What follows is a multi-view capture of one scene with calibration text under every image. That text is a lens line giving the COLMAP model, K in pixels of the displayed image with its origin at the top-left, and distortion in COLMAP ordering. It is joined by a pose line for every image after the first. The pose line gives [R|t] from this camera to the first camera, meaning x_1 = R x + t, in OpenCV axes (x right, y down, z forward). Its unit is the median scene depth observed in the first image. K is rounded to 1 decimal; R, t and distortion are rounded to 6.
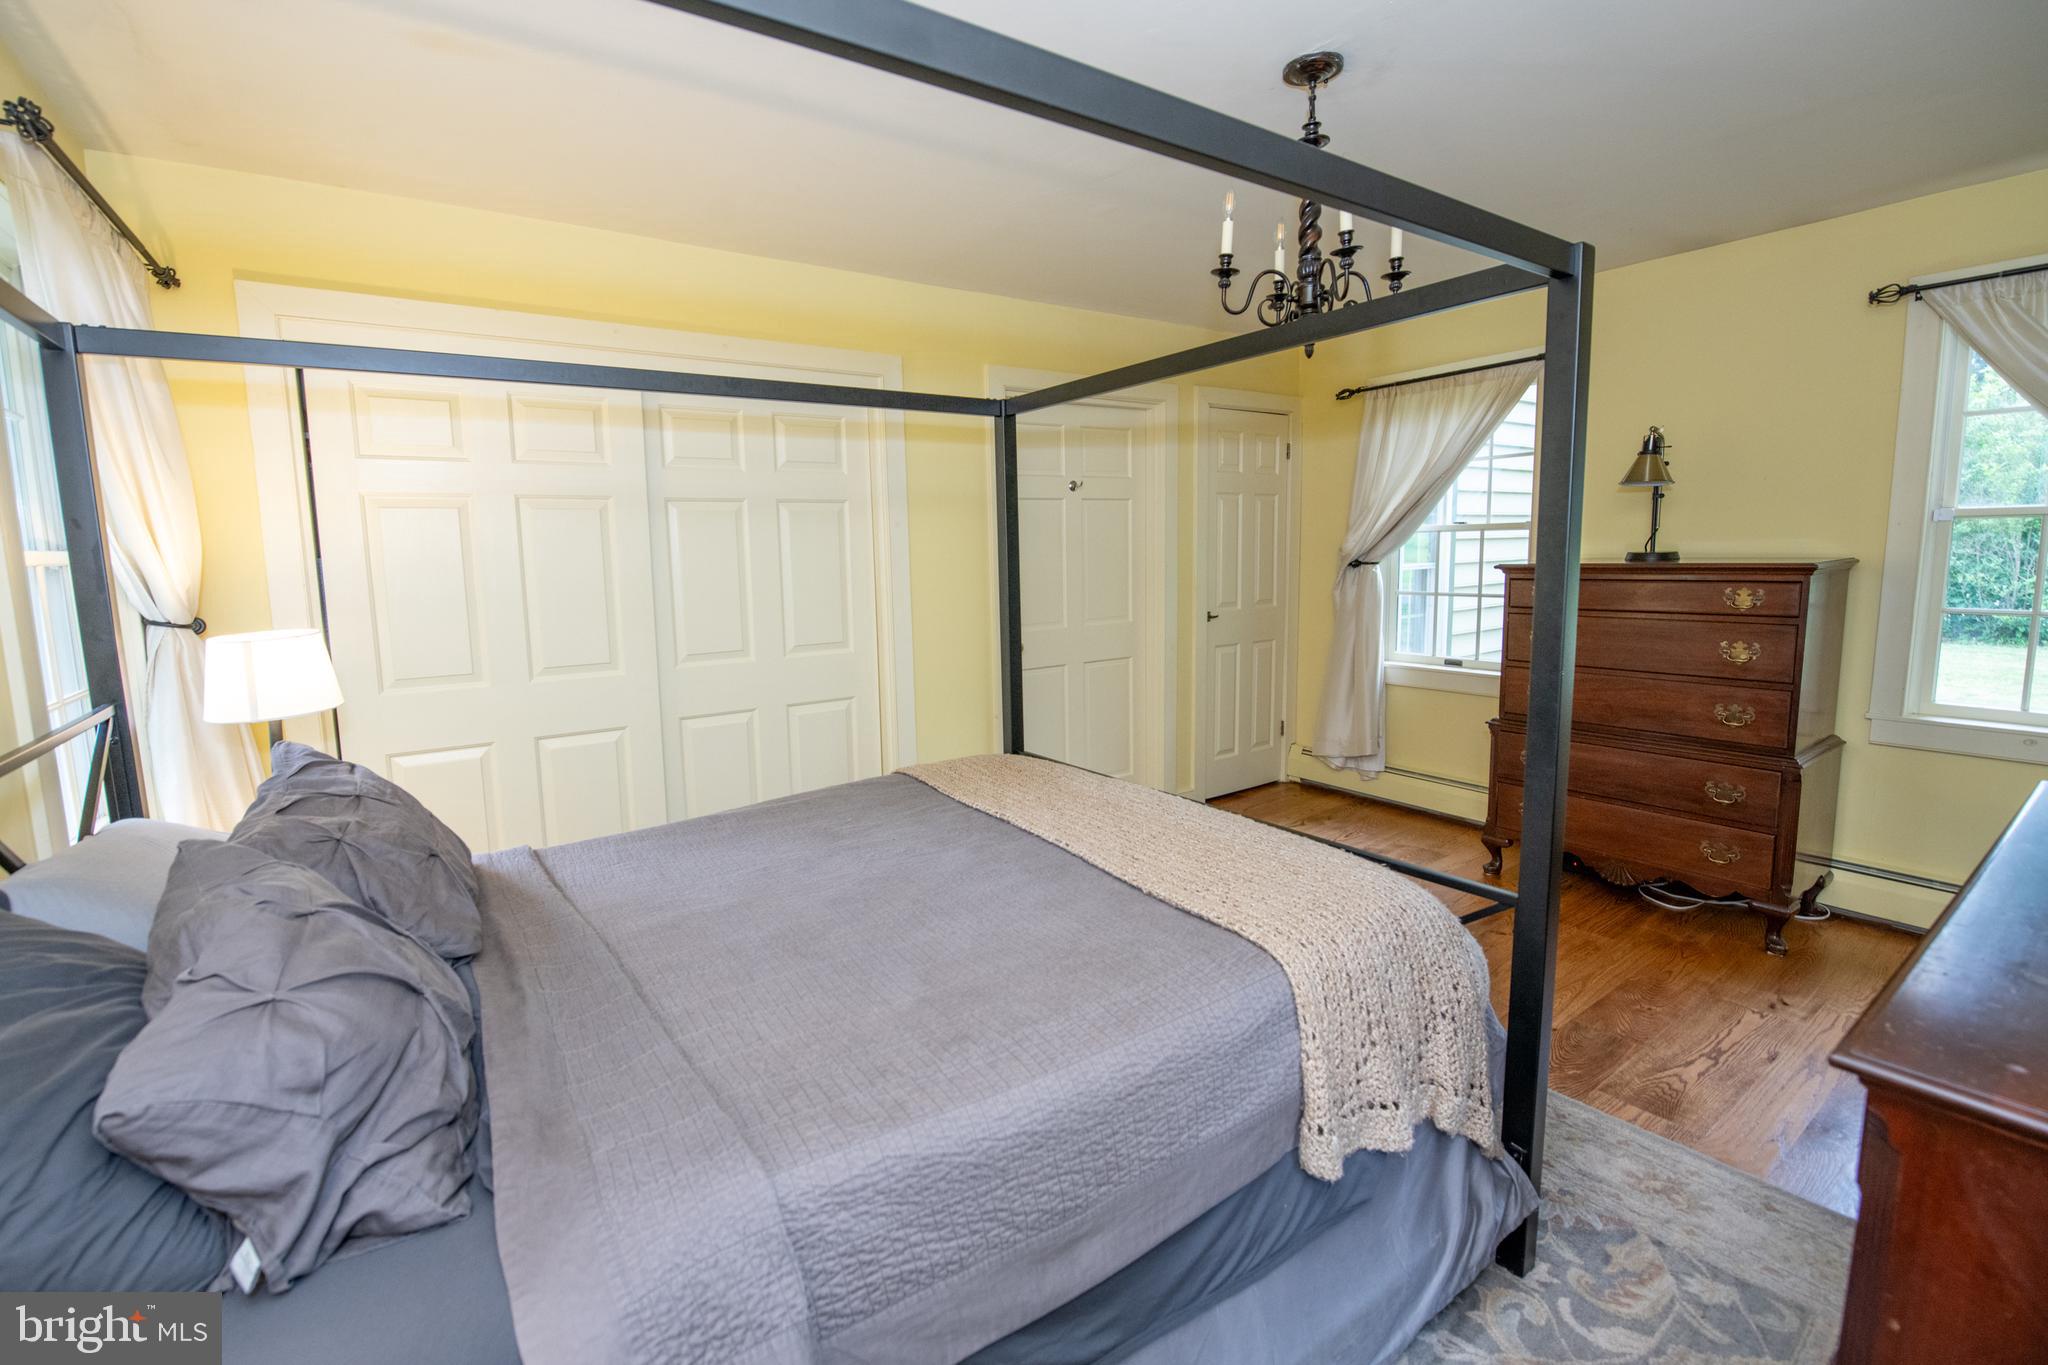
lens RADIAL K [[878.8, 0, 1031.1], [0, 878.8, 650.1], [0, 0, 1]] dist [-0.015840, -0.001002]
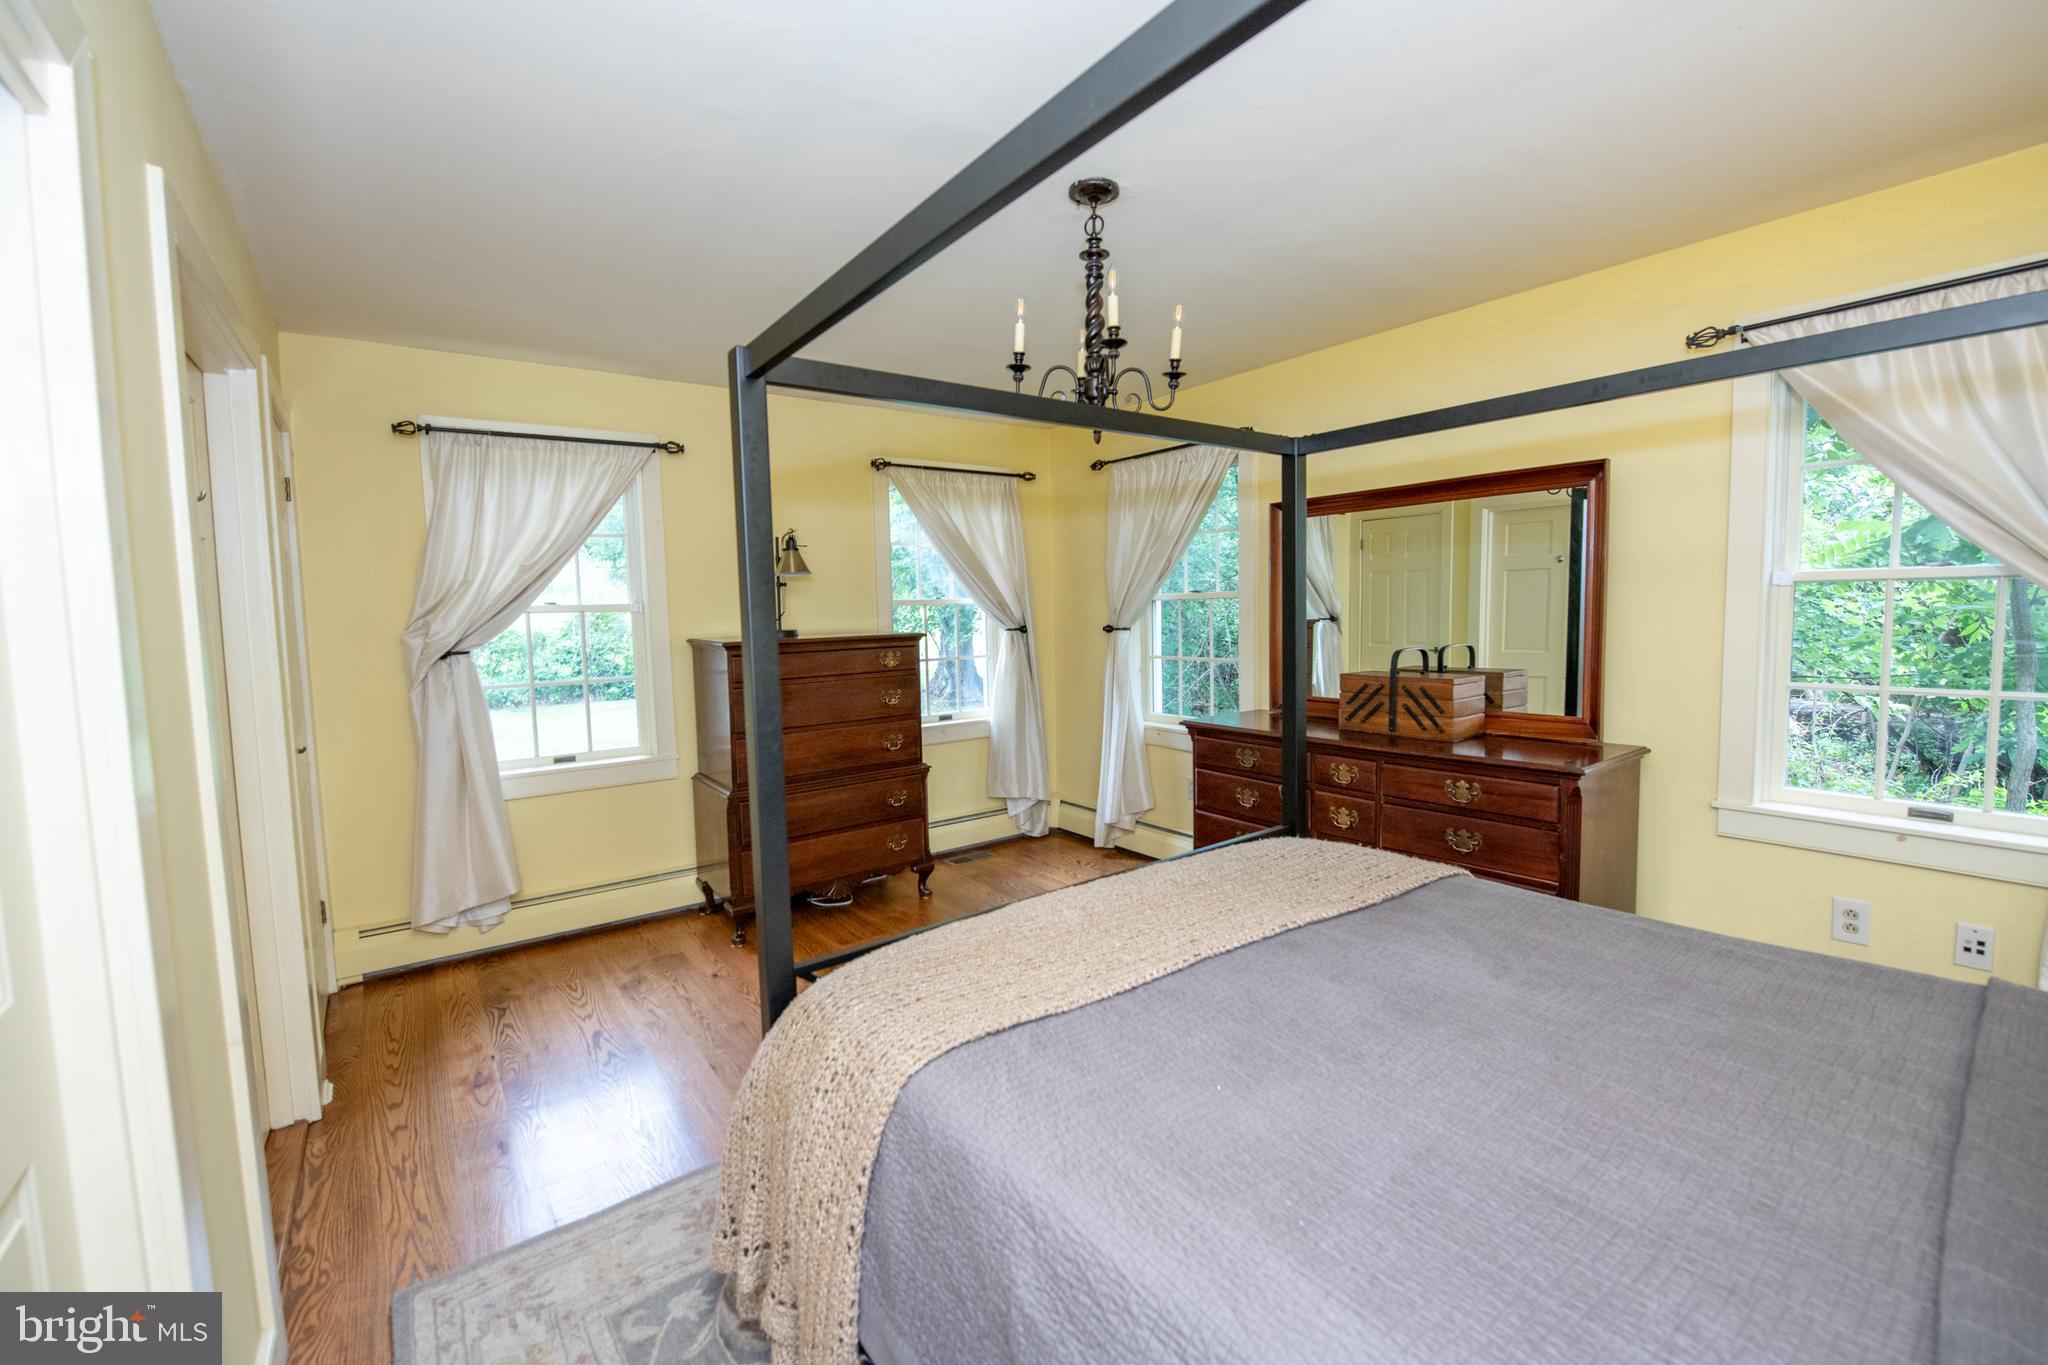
lens RADIAL K [[848.1, 0, 981.3], [0, 848.1, 664.3], [0, 0, 1]] dist [-0.012380, -0.000323]
pose [[0.023045, -0.043873, 0.998771, -0.439509], [0.141287, 0.989153, 0.040190, -0.067038], [-0.989700, 0.140187, 0.028993, 0.653307]]
